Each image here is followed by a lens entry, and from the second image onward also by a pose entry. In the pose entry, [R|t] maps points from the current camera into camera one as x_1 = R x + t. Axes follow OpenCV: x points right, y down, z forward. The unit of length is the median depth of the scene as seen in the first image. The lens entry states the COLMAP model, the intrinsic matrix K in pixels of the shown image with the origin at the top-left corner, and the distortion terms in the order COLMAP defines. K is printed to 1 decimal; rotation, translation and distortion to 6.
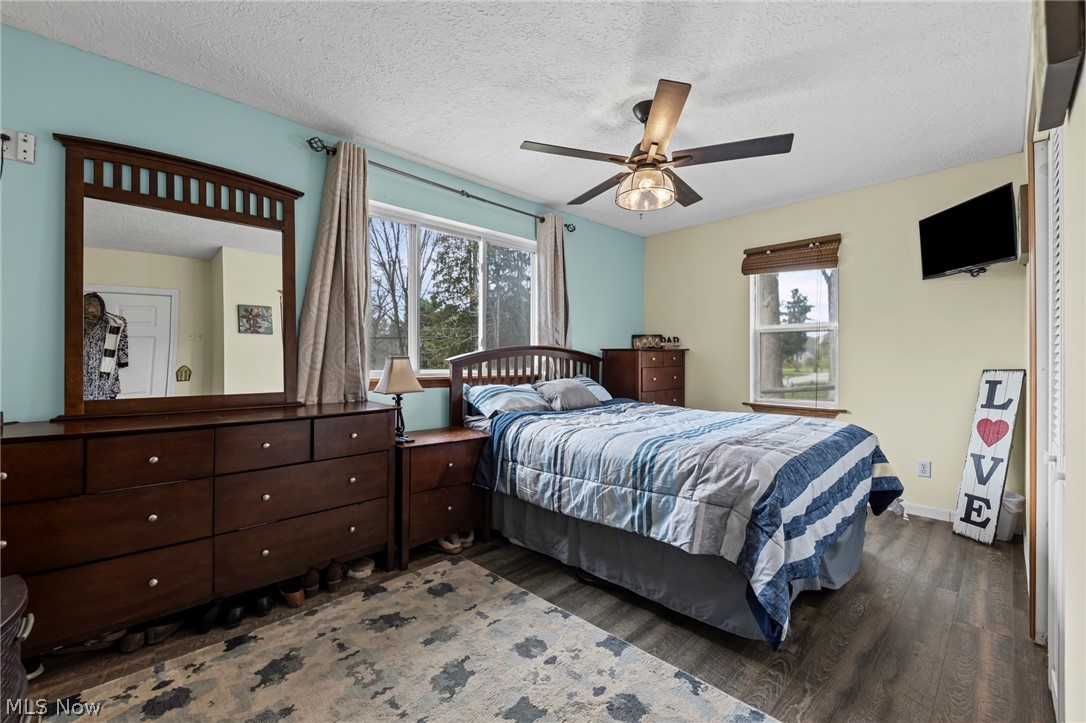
lens RADIAL K [[456.5, 0, 551.2], [0, 456.5, 359.6], [0, 0, 1]] dist [-0.001887, -0.000132]
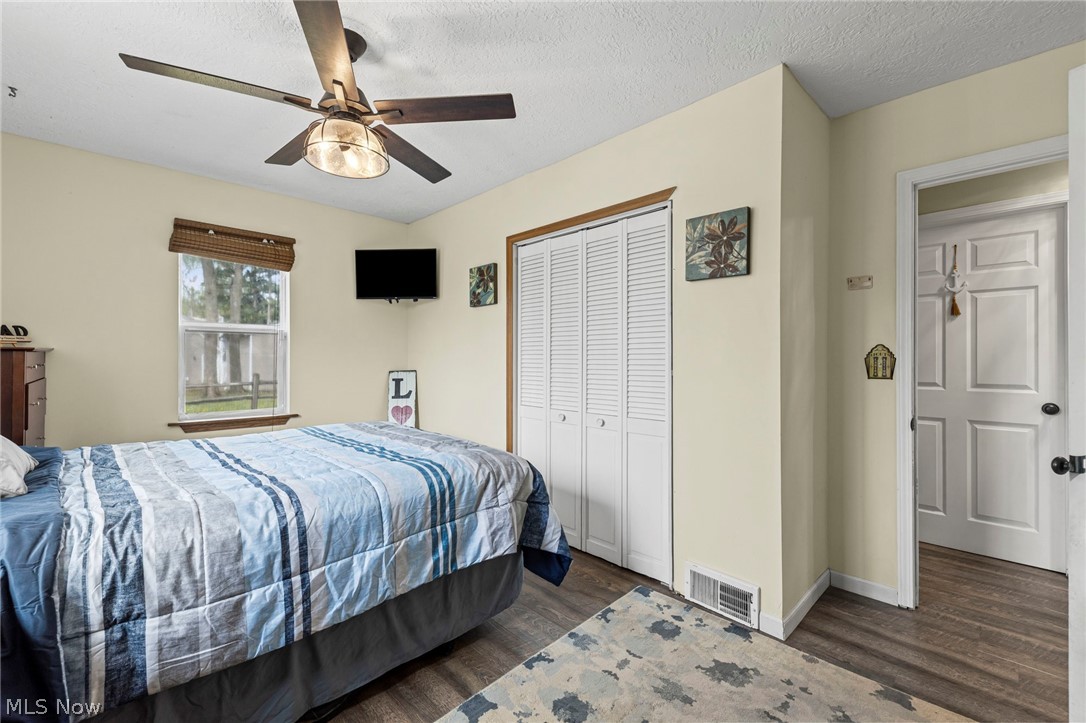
lens RADIAL K [[456.5, 0, 547.0], [0, 456.5, 357.1], [0, 0, 1]] dist [-0.001887, -0.000132]
pose [[-0.012264, 0.002348, 0.999922, -0.581877], [-0.003724, 0.999990, -0.002394, -0.024732], [-0.999918, -0.003753, -0.012255, 0.710388]]
